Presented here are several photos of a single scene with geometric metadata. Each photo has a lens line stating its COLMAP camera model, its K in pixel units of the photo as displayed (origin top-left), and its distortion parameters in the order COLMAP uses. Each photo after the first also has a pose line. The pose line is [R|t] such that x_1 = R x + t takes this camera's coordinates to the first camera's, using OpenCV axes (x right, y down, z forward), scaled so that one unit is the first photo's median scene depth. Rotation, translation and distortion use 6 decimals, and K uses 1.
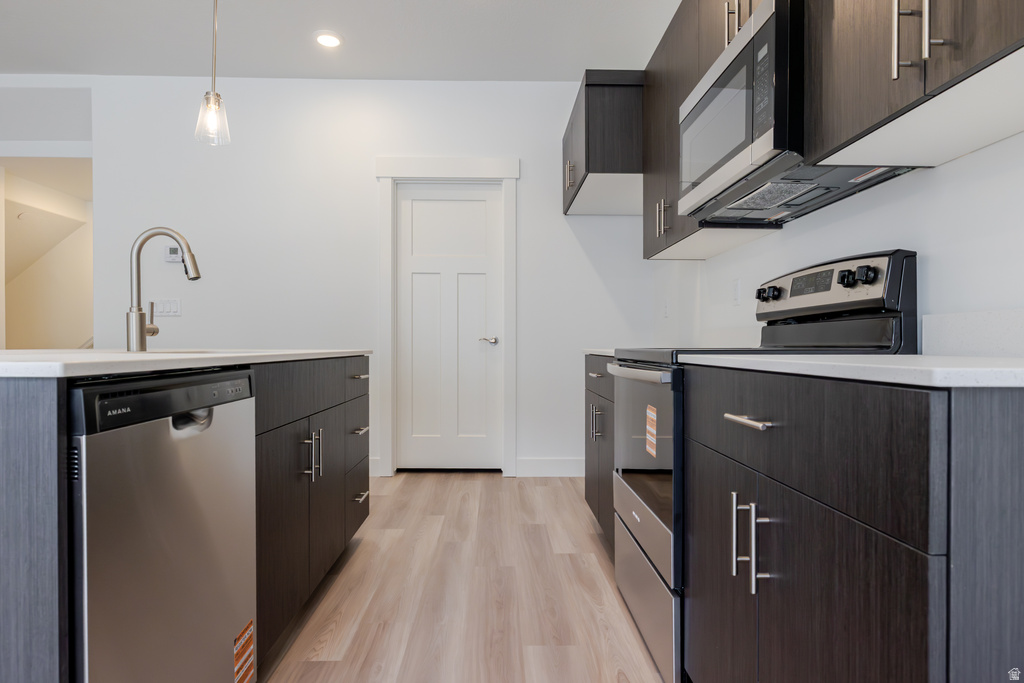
lens RADIAL K [[586.7, 0, 498.1], [0, 586.7, 346.3], [0, 0, 1]] dist [0.000388, 0.000136]
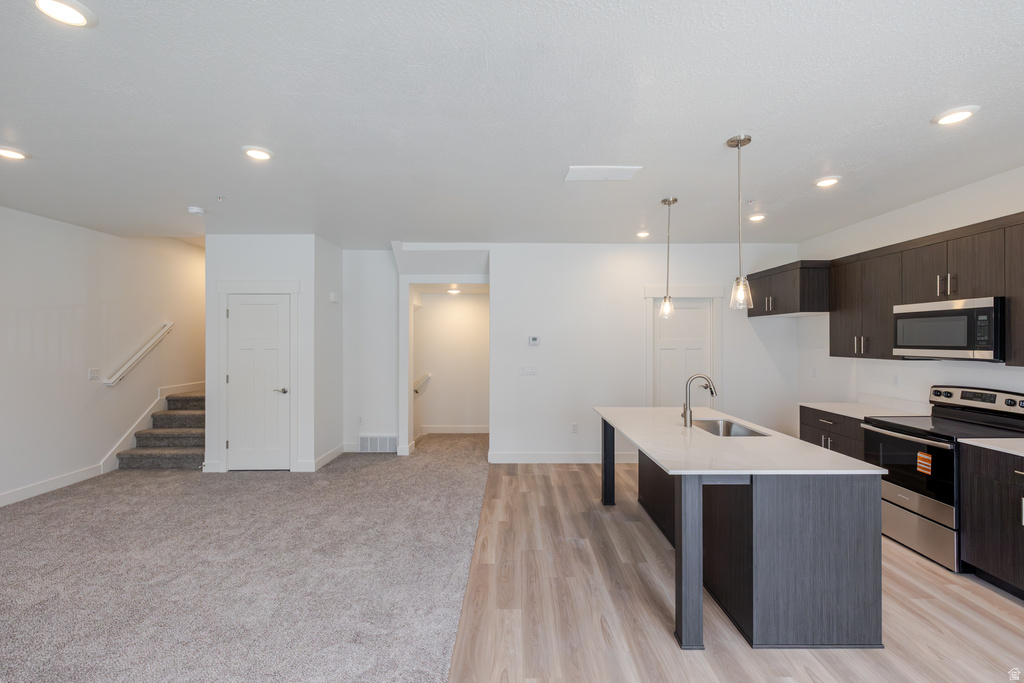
lens RADIAL K [[437.0, 0, 516.0], [0, 437.0, 339.0], [0, 0, 1]] dist [-0.000164, 0.000272]
pose [[0.999997, -0.001311, -0.001921, -0.911594], [0.001302, 0.999988, -0.004795, -0.233066], [0.001927, 0.004793, 0.999987, -0.521787]]
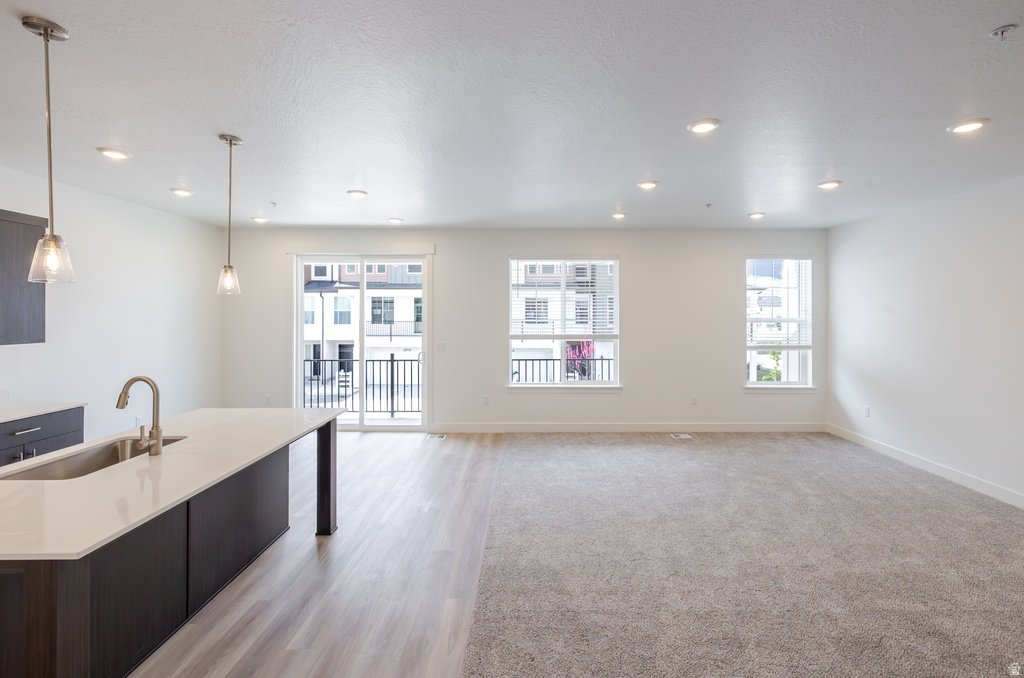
lens RADIAL K [[442.7, 0, 530.0], [0, 442.7, 313.7], [0, 0, 1]] dist [0.001081, 0.000148]
pose [[-0.999990, -0.004123, -0.001725, -1.142592], [-0.004127, 0.999987, 0.002865, -0.266424], [0.001713, 0.002872, -0.999994, 1.560359]]
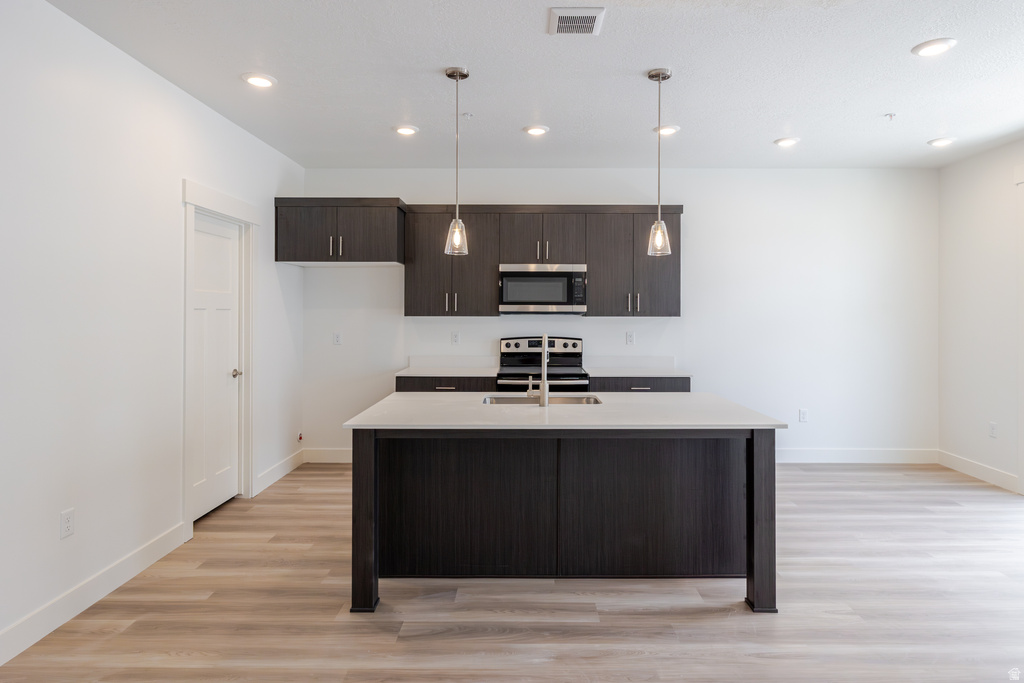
lens RADIAL K [[587.1, 0, 527.4], [0, 587.1, 309.0], [0, 0, 1]] dist [0.001671, -0.000043]
pose [[0.004927, 0.004183, 0.999979, -1.647607], [0.001262, 0.999990, -0.004189, -0.187243], [-0.999987, 0.001282, 0.004921, 0.740186]]
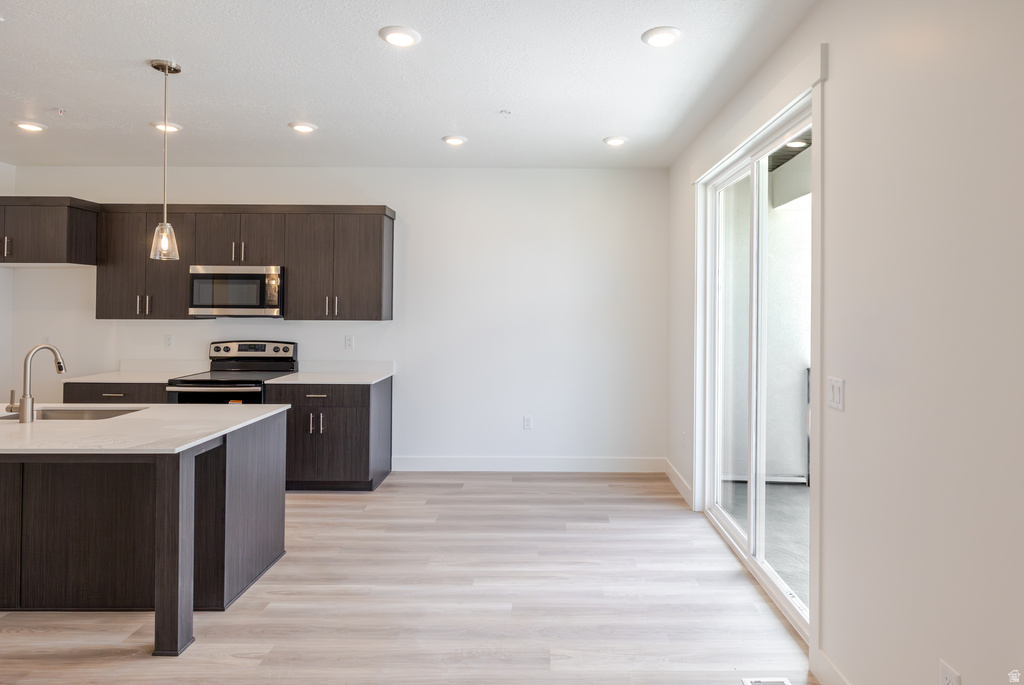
lens RADIAL K [[566.8, 0, 546.8], [0, 566.8, 299.7], [0, 0, 1]] dist [0.002161, -0.000563]
pose [[0.004643, 0.013541, 0.999898, -1.516527], [-0.002914, 0.999904, -0.013527, -0.213663], [-0.999985, -0.002851, 0.004682, -0.291277]]
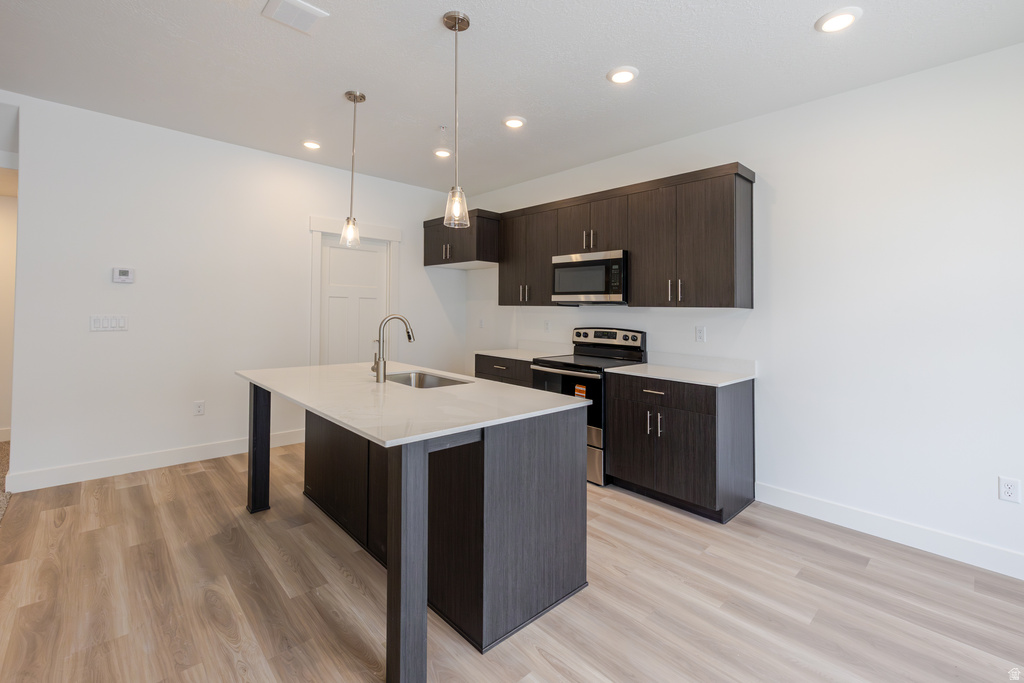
lens RADIAL K [[451.4, 0, 512.7], [0, 451.4, 301.4], [0, 0, 1]] dist [0.003950, 0.000775]
pose [[0.734513, 0.025981, 0.678098, -0.894222], [-0.016045, 0.999652, -0.020921, -0.152136], [-0.678405, 0.004486, 0.734674, -0.209506]]
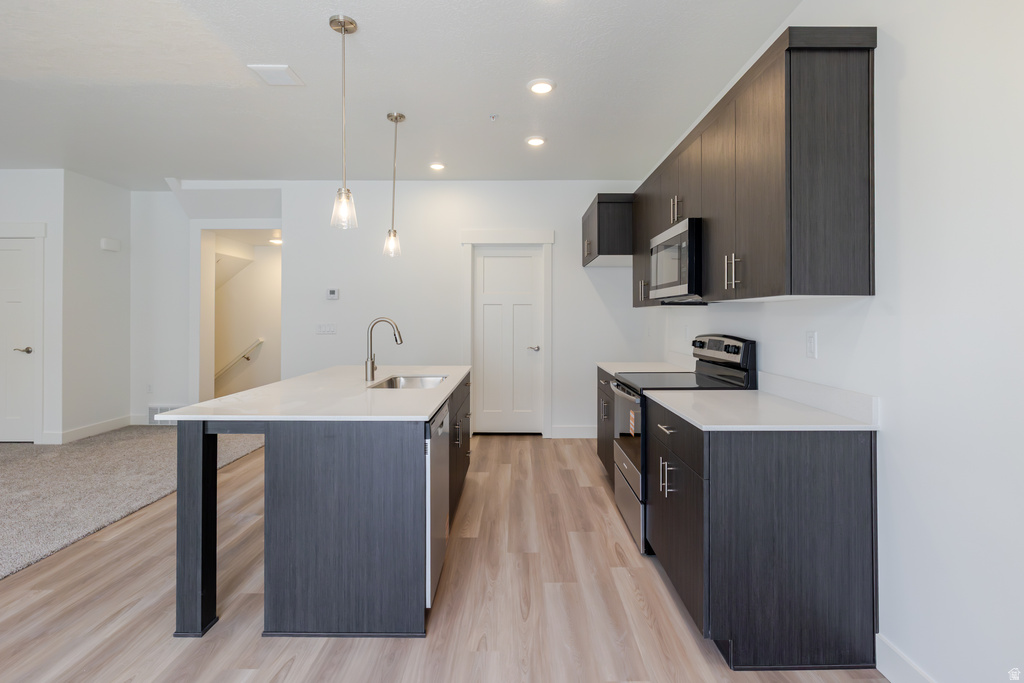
lens RADIAL K [[491.3, 0, 517.0], [0, 491.3, 314.0], [0, 0, 1]] dist [-0.004064, -0.000709]
pose [[0.999957, 0.000823, -0.009203, -0.074502], [-0.000926, 0.999937, -0.011189, -0.134292], [0.009193, 0.011197, 0.999895, -0.438676]]
